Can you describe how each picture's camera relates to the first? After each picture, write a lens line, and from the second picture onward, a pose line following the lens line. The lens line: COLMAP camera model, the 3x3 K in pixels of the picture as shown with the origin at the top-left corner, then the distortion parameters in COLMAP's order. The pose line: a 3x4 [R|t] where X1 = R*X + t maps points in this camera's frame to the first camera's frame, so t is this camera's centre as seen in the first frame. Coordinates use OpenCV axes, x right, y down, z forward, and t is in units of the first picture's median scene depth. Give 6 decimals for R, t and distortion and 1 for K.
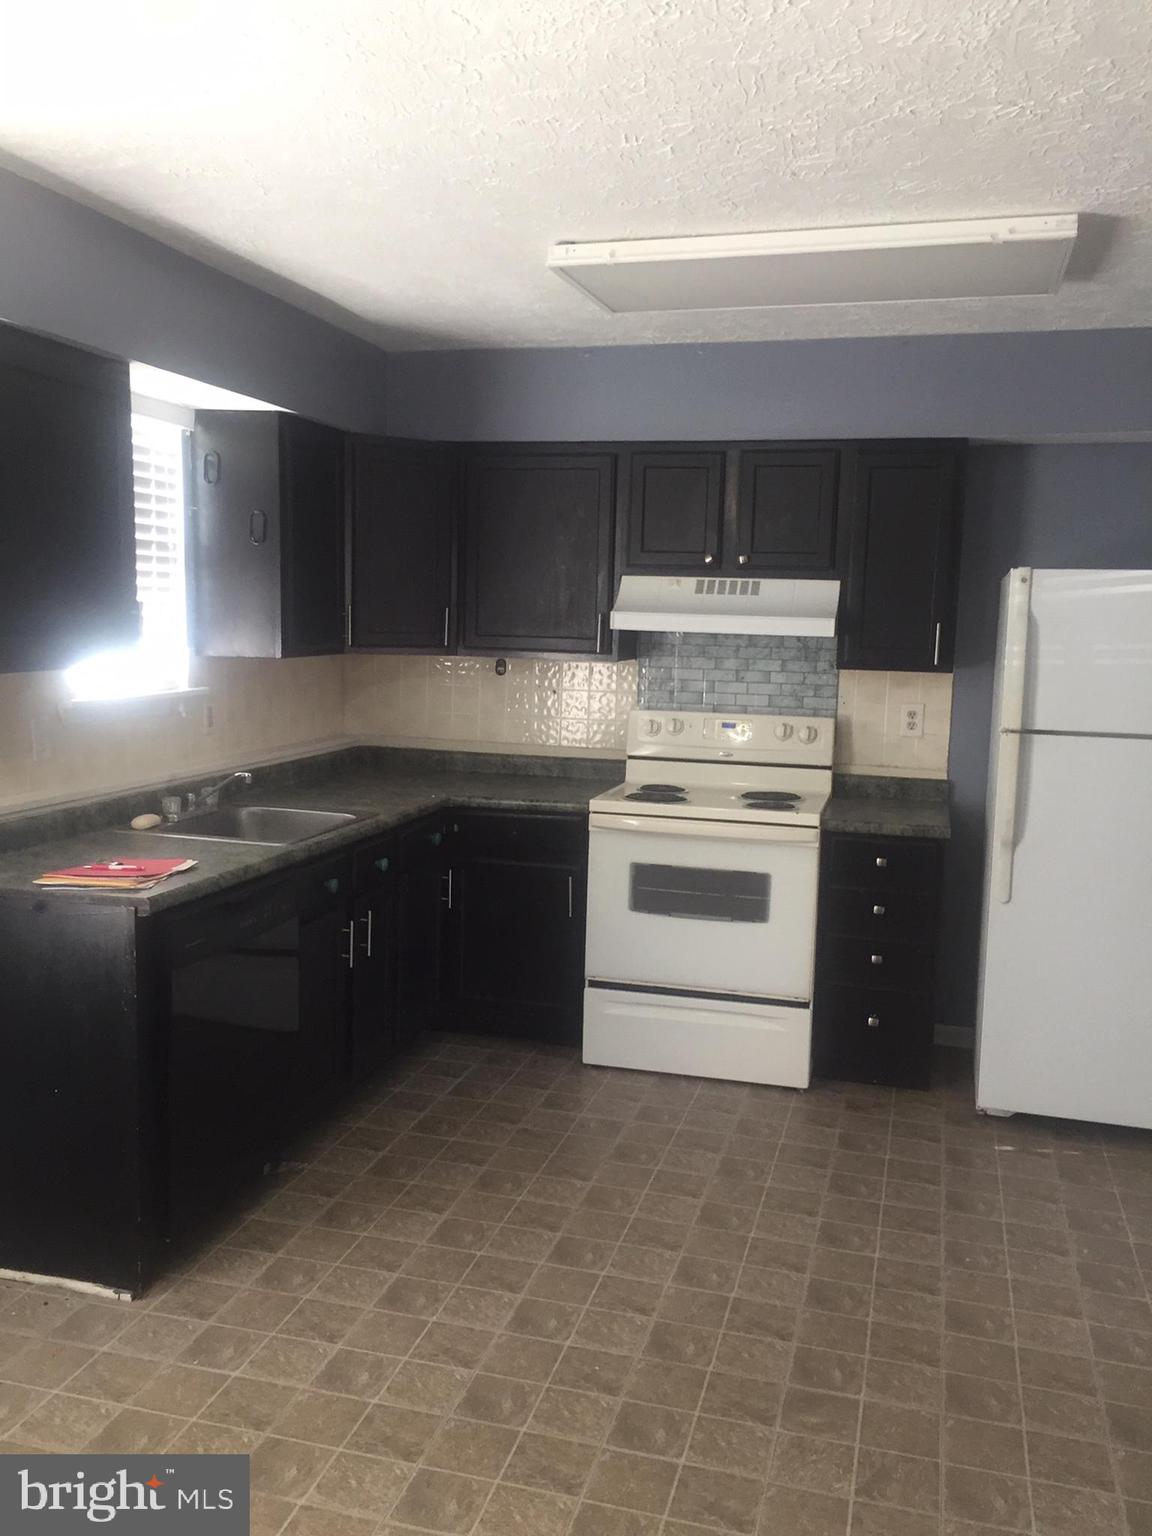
lens RADIAL K [[1309.9, 0, 572.7], [0, 1309.9, 766.5], [0, 0, 1]] dist [0.086025, -0.085603]
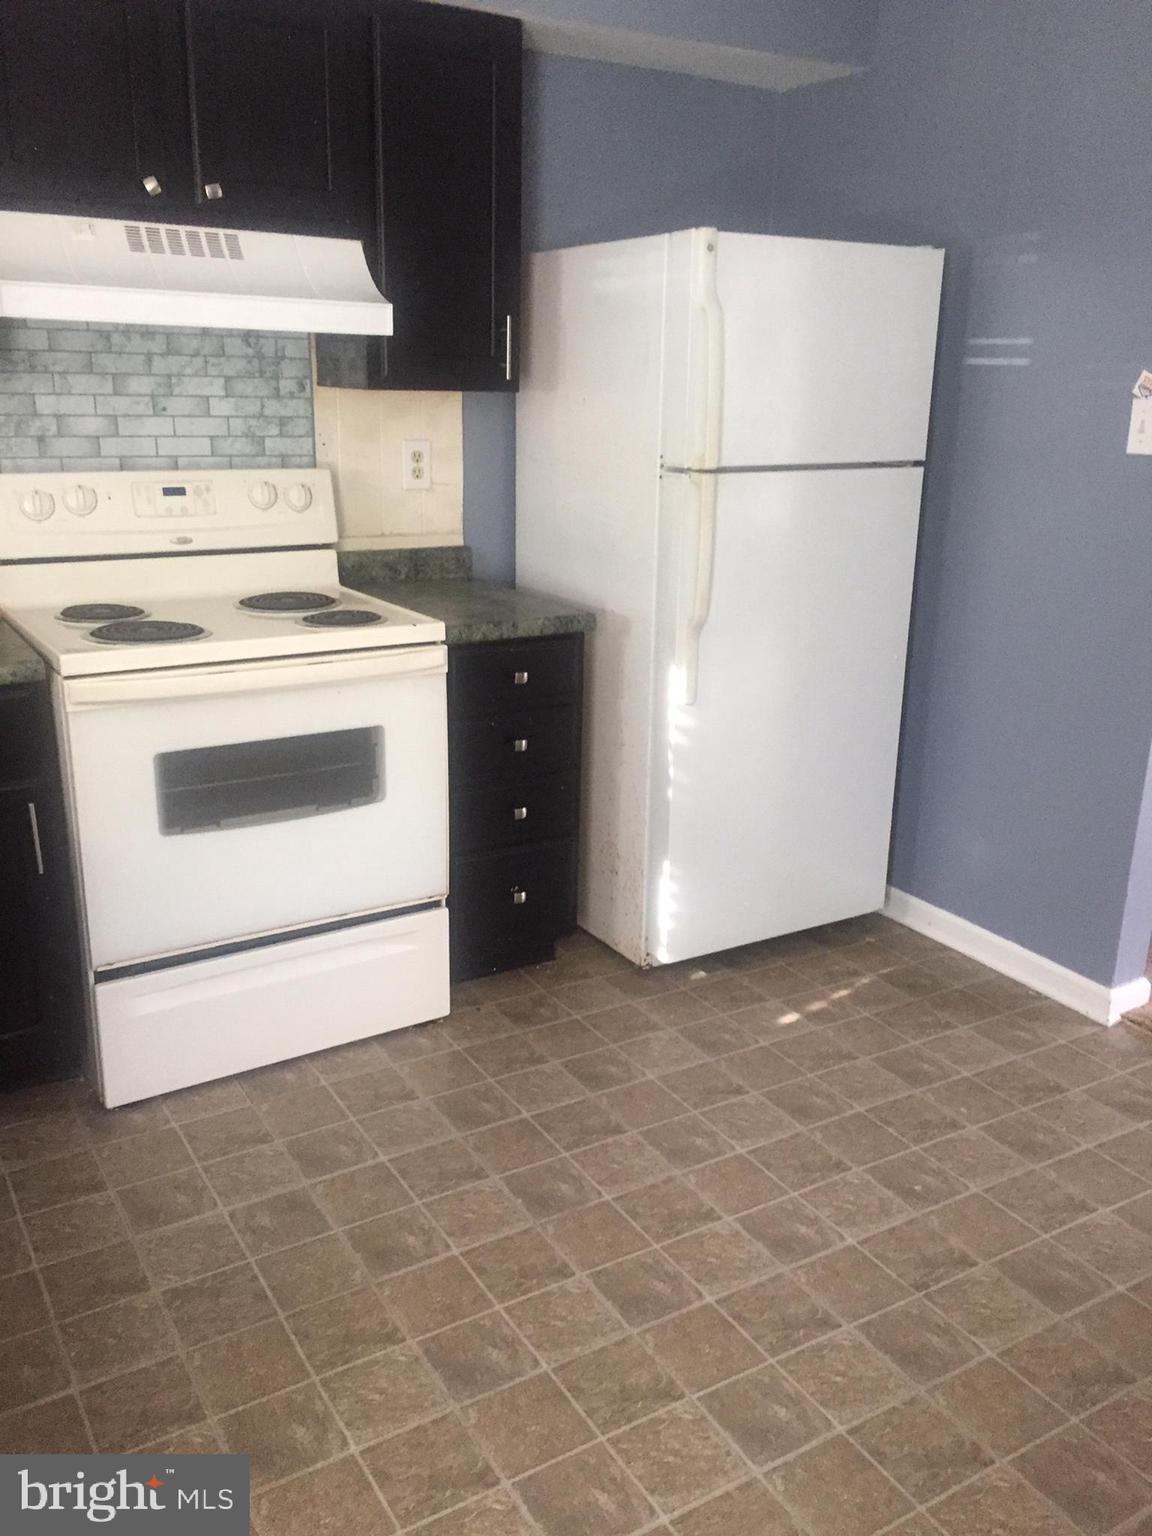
lens RADIAL K [[1309.9, 0, 563.1], [0, 1309.9, 770.8], [0, 0, 1]] dist [0.086025, -0.085603]
pose [[0.685464, -0.225781, 0.692215, -0.211953], [0.081903, 0.968582, 0.234820, -0.035789], [-0.723485, -0.104267, 0.682421, 0.450877]]
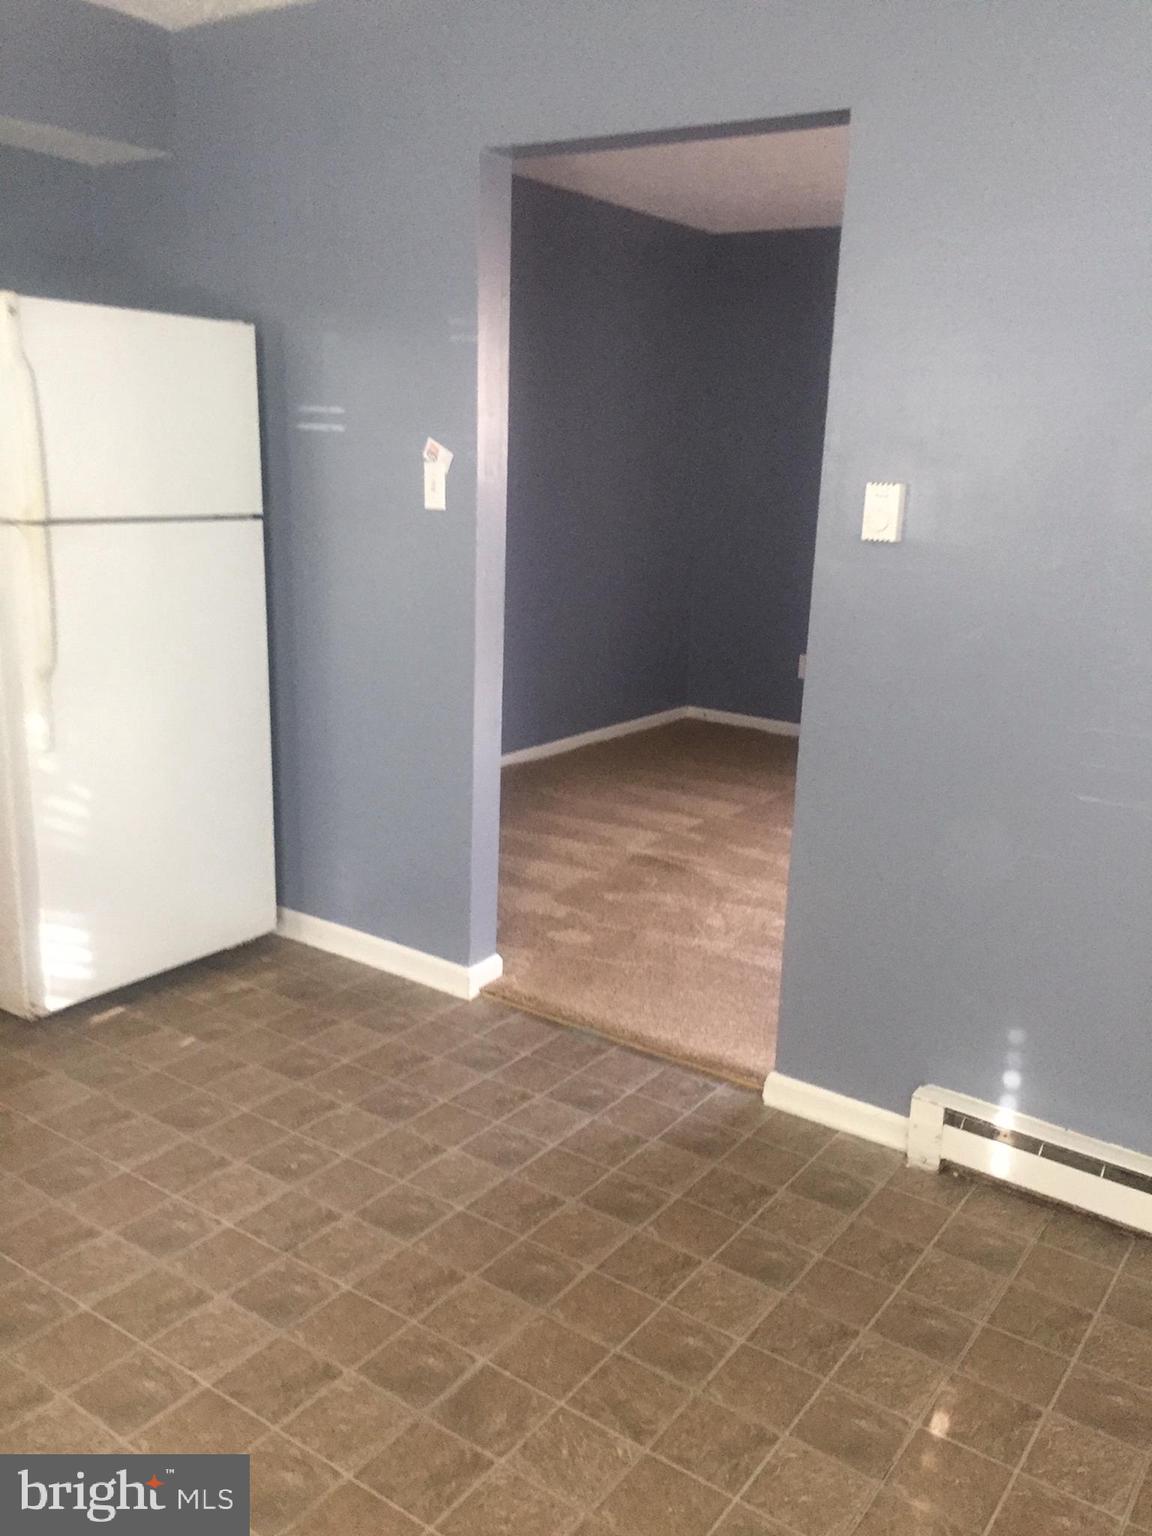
lens RADIAL K [[1309.9, 0, 565.9], [0, 1309.9, 776.2], [0, 0, 1]] dist [0.086025, -0.085603]
pose [[0.337280, -0.243908, 0.909258, -0.232266], [0.084829, 0.969798, 0.228681, -0.027811], [-0.937575, 0.000002, 0.347784, 0.379715]]
